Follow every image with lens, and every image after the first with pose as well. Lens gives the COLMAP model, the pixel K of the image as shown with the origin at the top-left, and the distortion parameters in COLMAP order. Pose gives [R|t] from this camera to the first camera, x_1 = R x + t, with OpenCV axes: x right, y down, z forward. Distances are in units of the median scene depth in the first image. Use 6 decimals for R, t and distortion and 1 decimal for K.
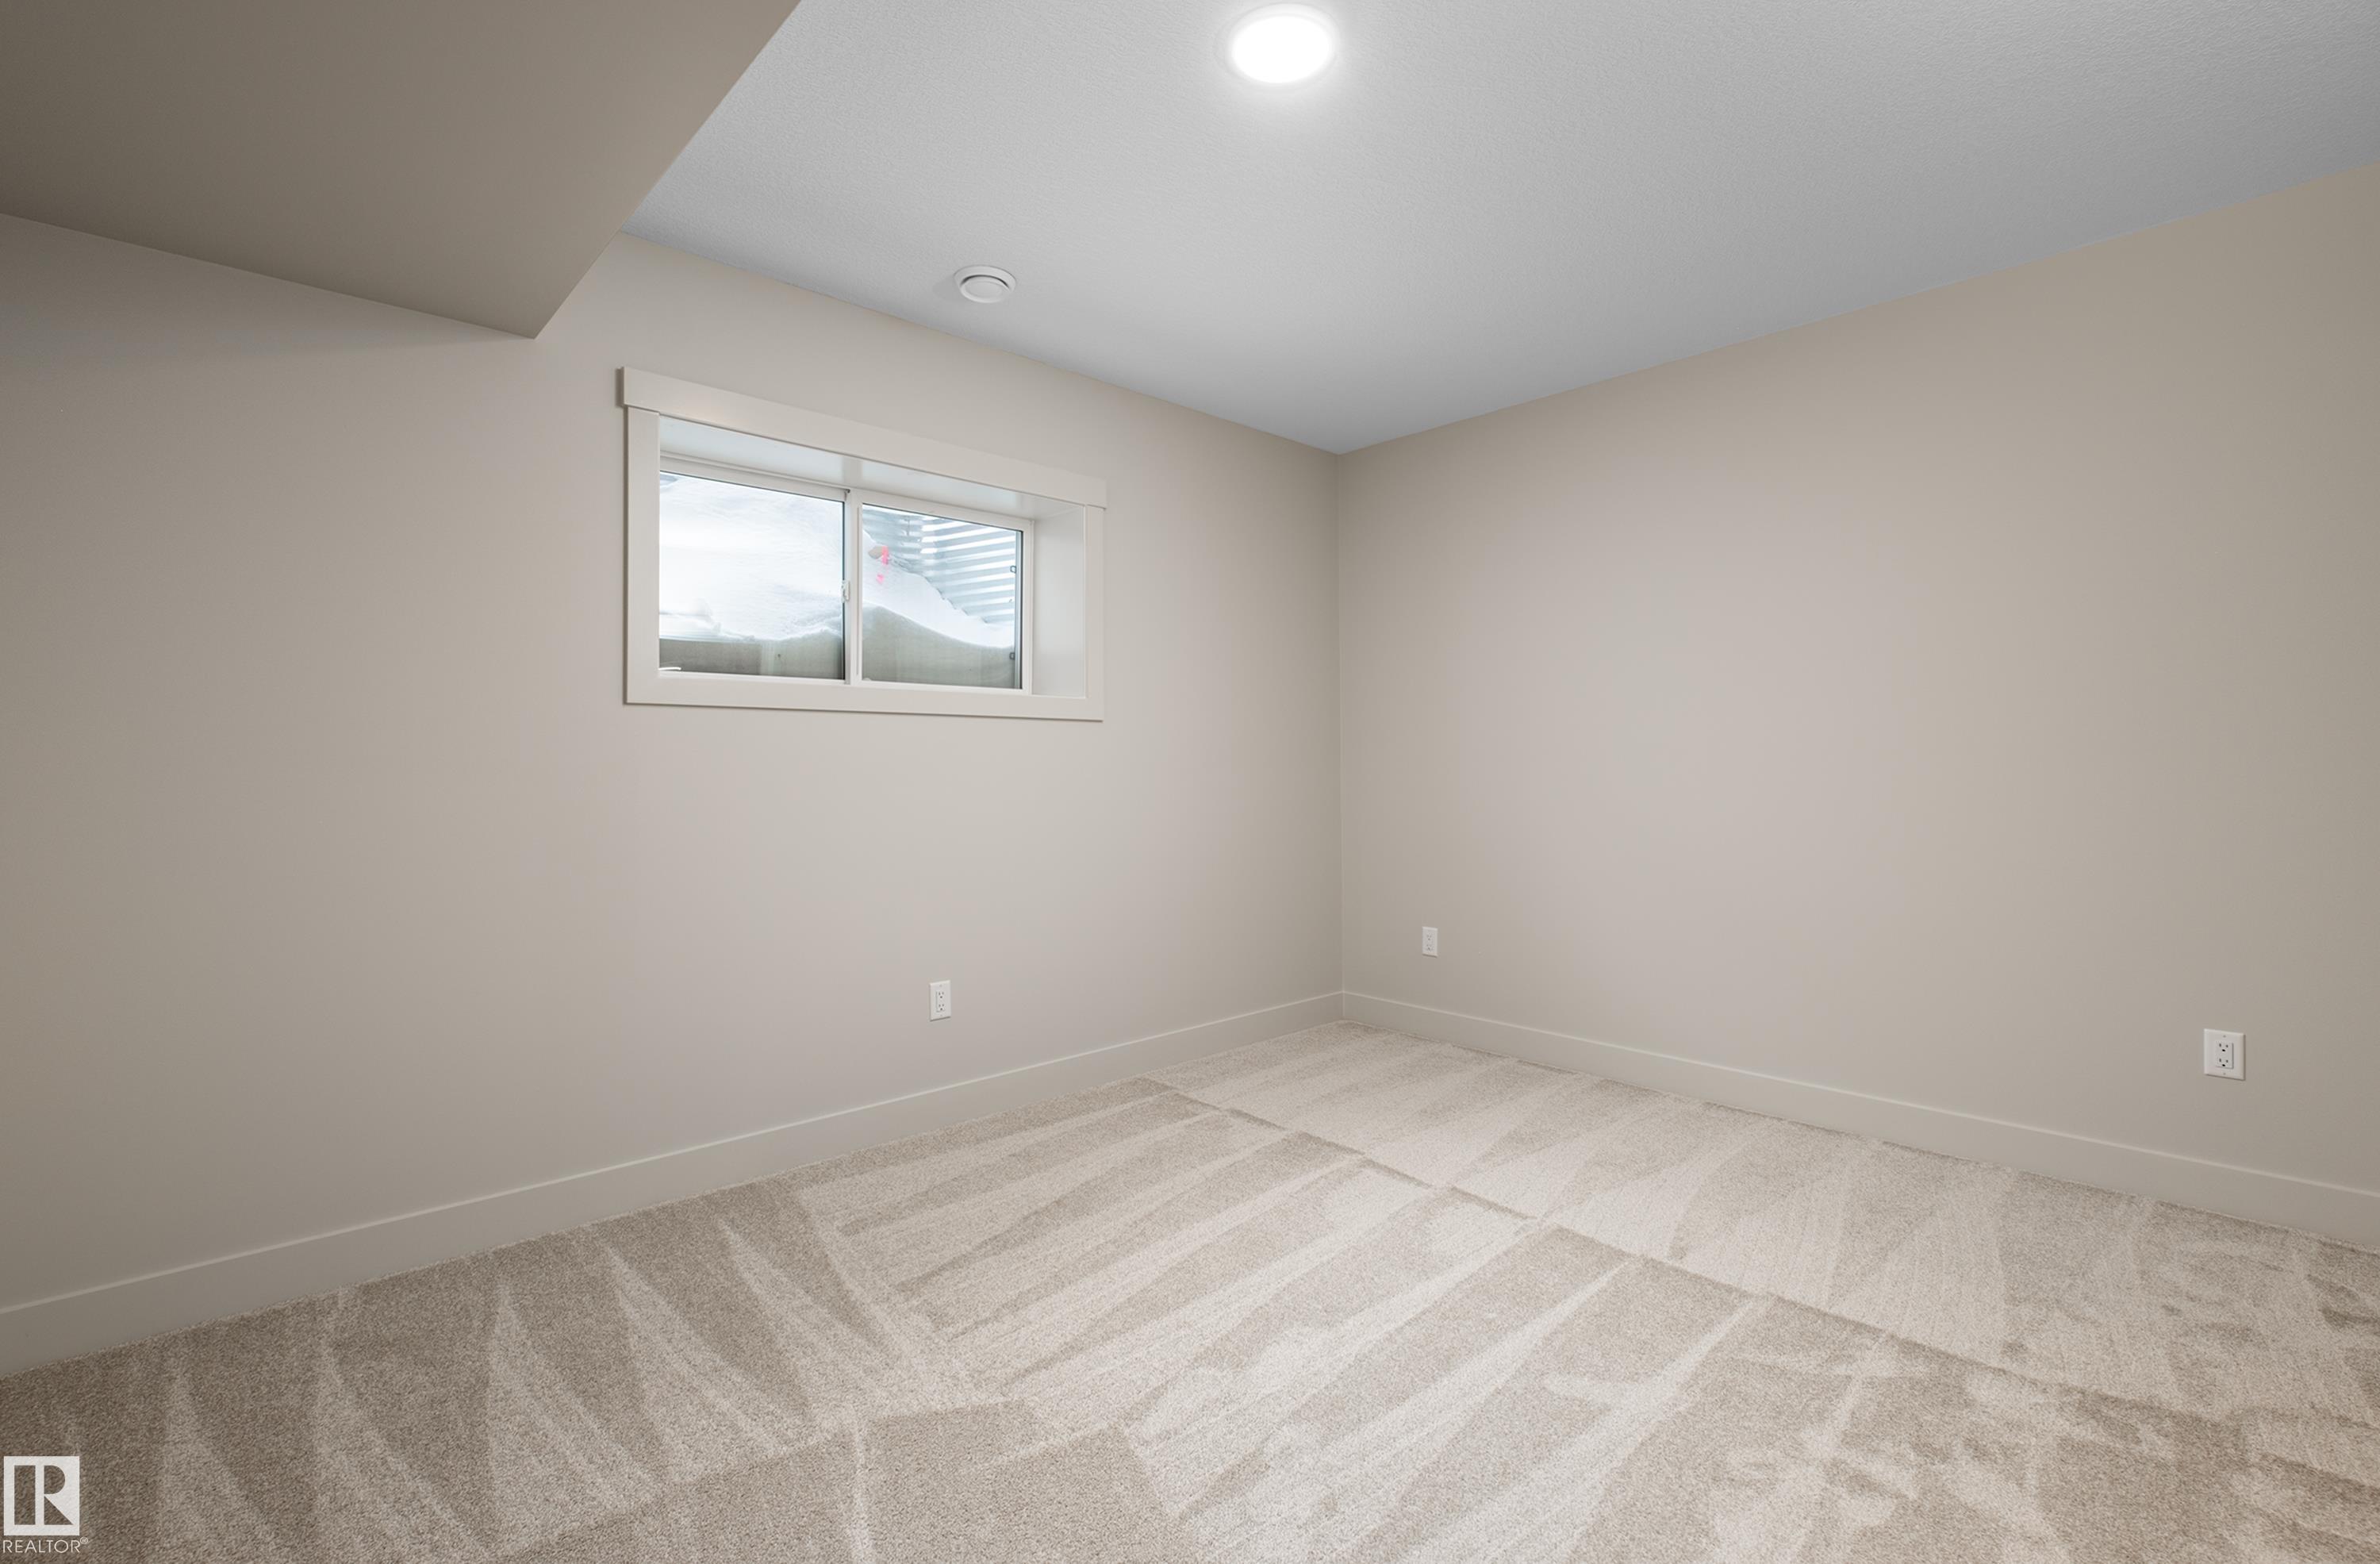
lens RADIAL K [[1053.1, 0, 1190.0], [0, 1053.1, 782.0], [0, 0, 1]] dist [-0.003006, -0.001232]
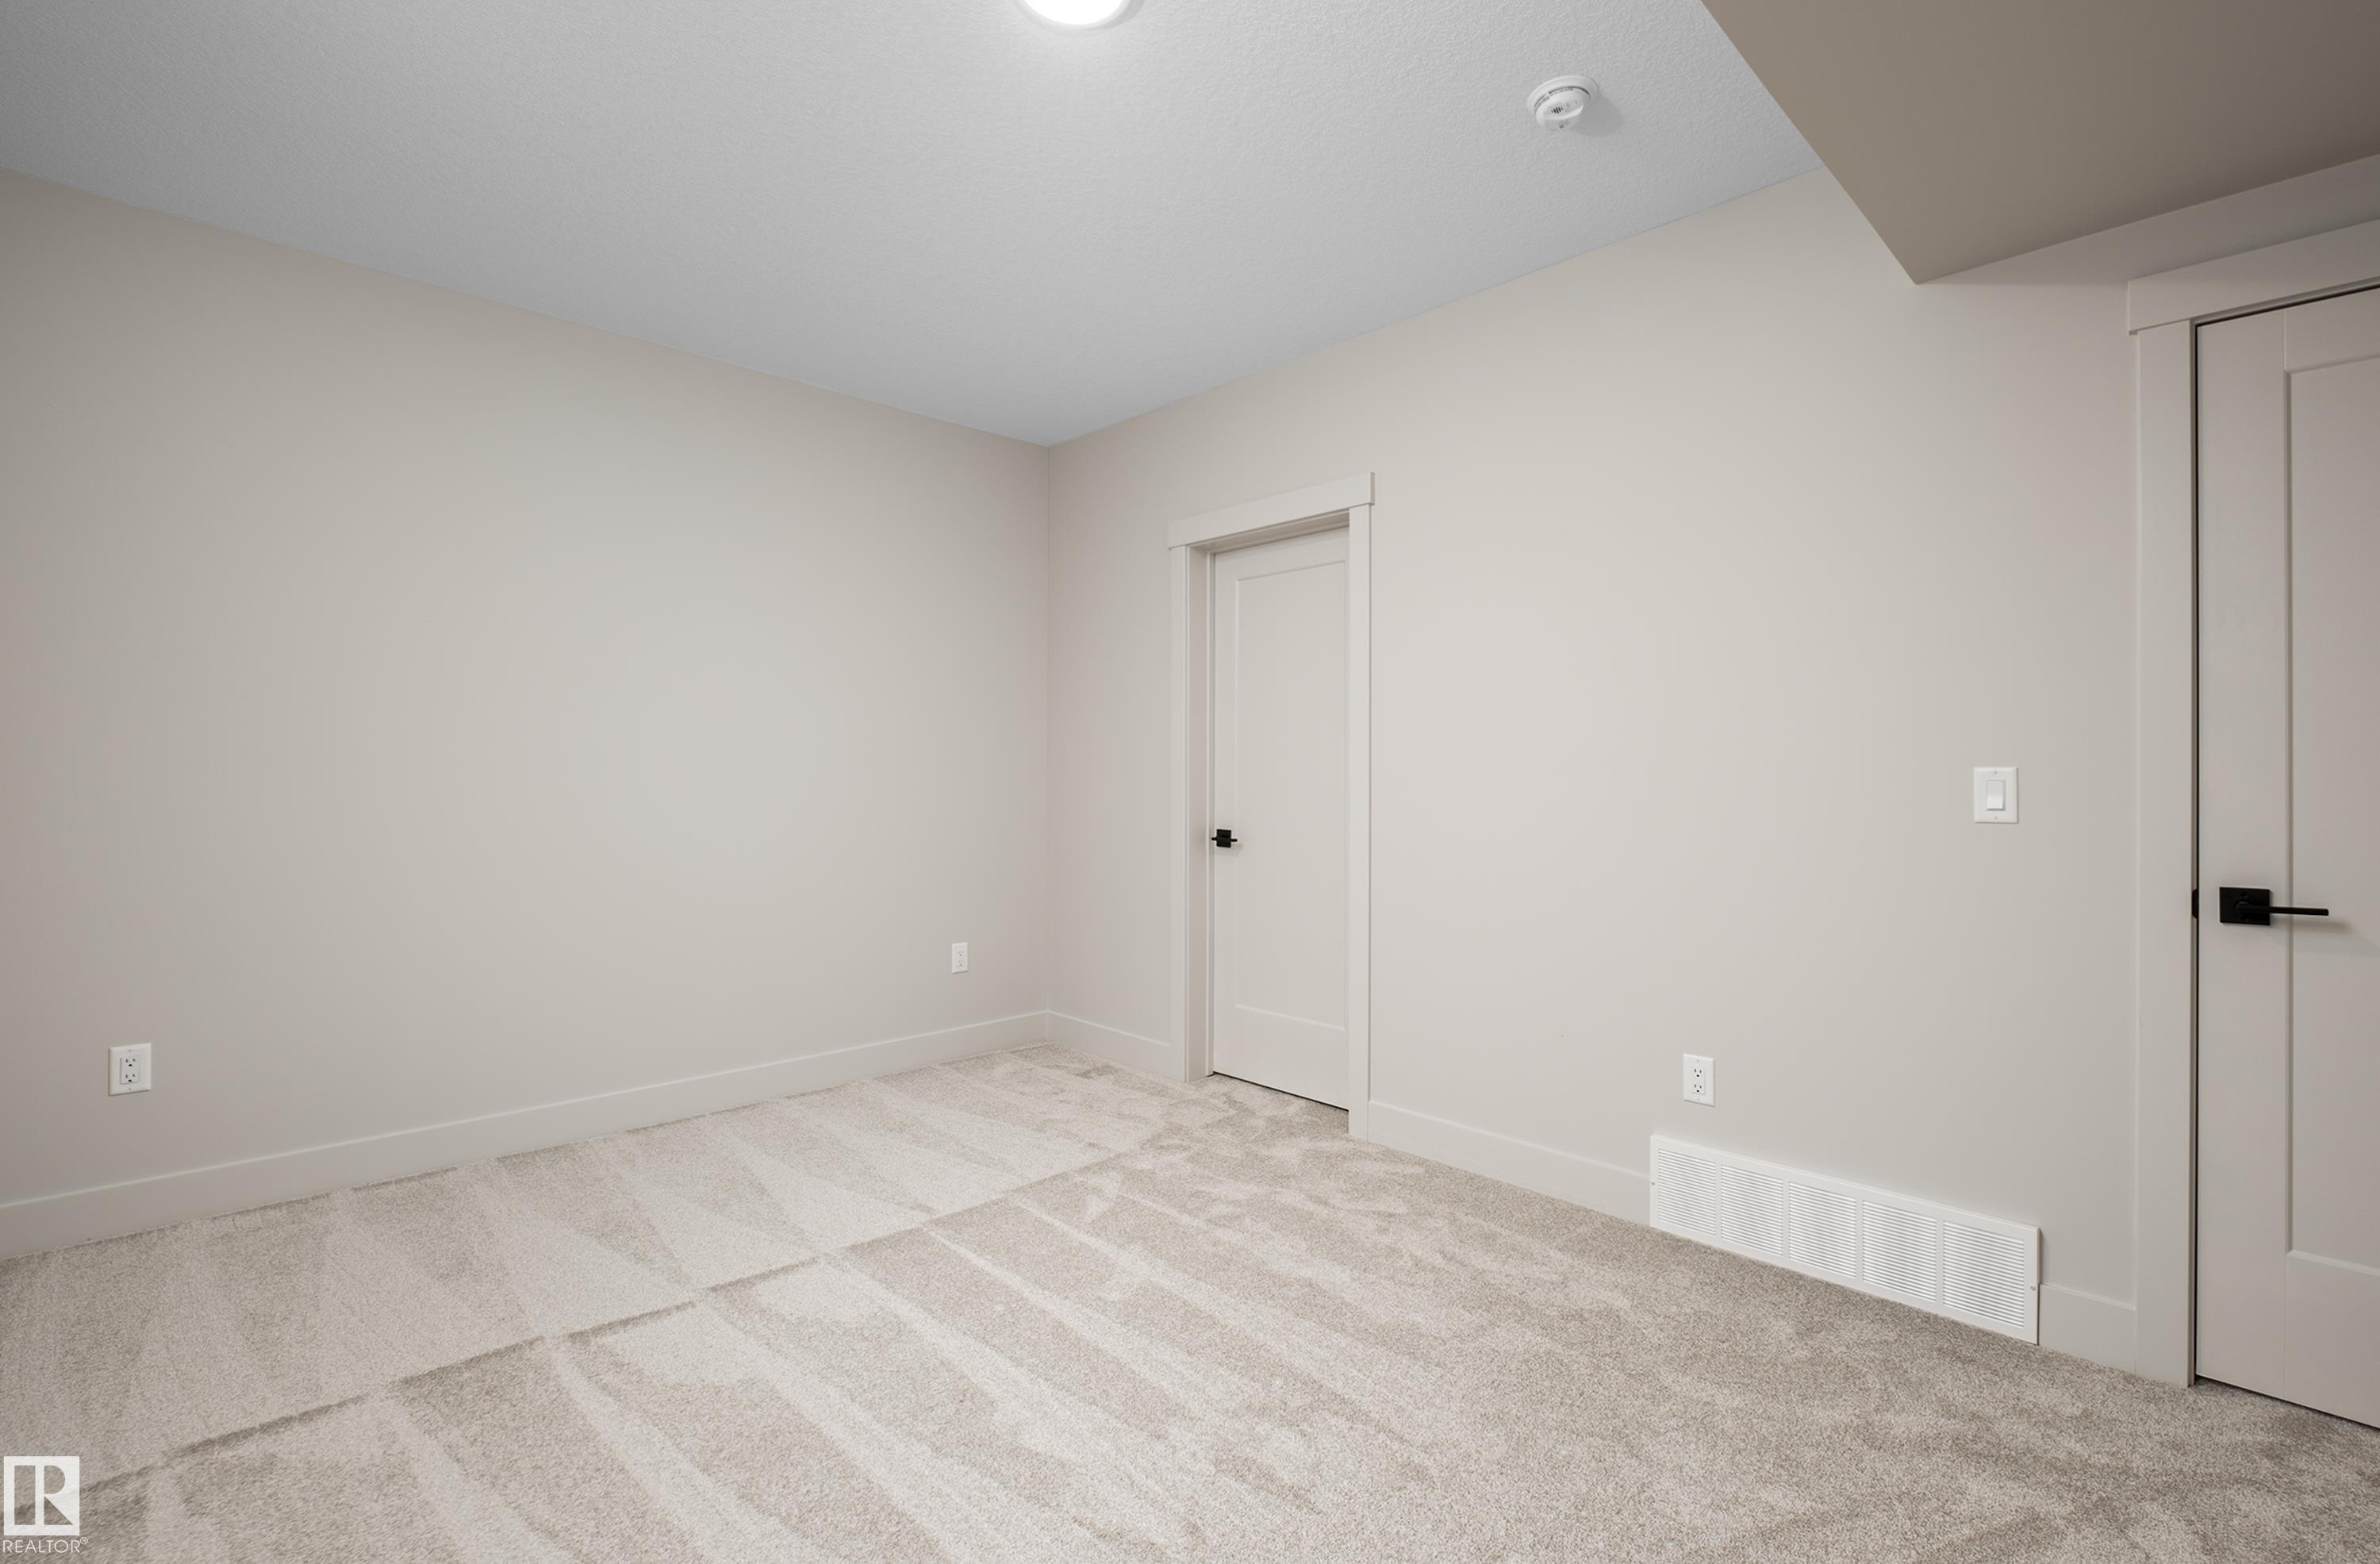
lens RADIAL K [[1053.1, 0, 1190.0], [0, 1053.1, 782.0], [0, 0, 1]] dist [-0.003006, -0.001232]
pose [[-0.014145, -0.004659, 0.999889, -0.649770], [0.015298, 0.999871, 0.004876, -0.007352], [-0.999783, 0.015365, -0.014072, 0.719555]]
